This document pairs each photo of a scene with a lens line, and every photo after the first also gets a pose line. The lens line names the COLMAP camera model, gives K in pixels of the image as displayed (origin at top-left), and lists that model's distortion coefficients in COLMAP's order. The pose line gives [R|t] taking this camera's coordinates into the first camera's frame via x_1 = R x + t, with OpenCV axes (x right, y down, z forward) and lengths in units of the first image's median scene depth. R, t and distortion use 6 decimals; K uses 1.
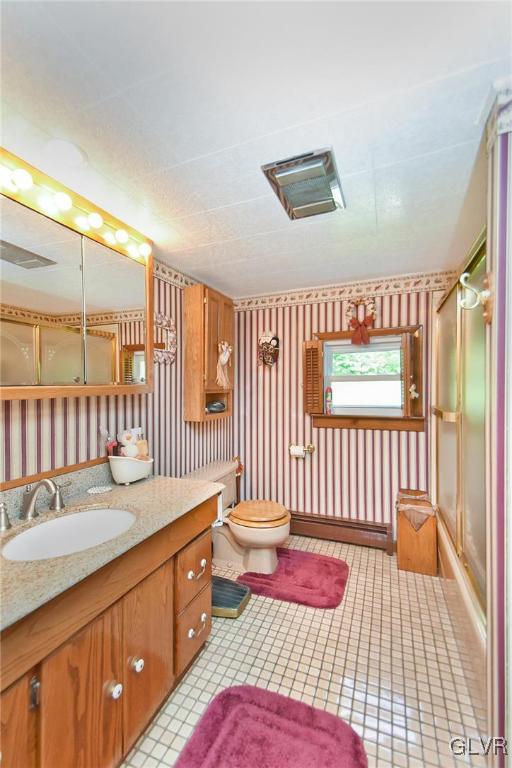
lens RADIAL K [[350.0, 0, 254.7], [0, 350.0, 384.6], [0, 0, 1]] dist [0.019512, -0.005464]
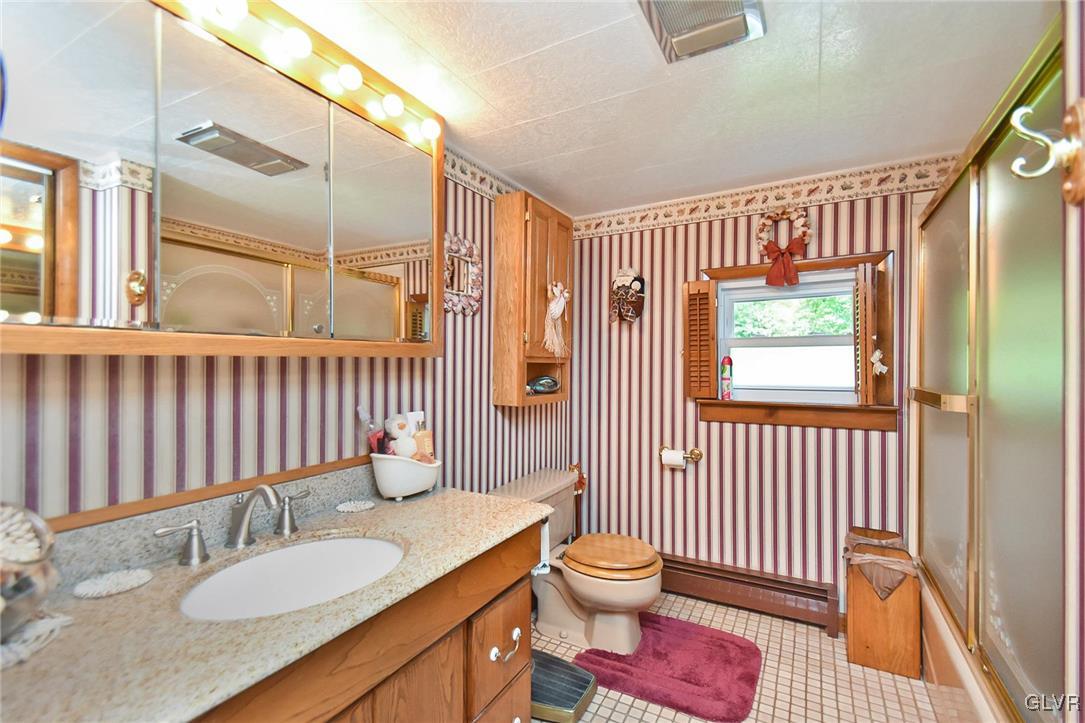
lens RADIAL K [[494.4, 0, 543.6], [0, 494.4, 367.0], [0, 0, 1]] dist [0.019512, -0.005464]
pose [[0.991743, 0.005778, -0.128108, 0.004949], [-0.005630, 0.999983, 0.001519, 0.032681], [0.128115, -0.000786, 0.991759, 0.112600]]
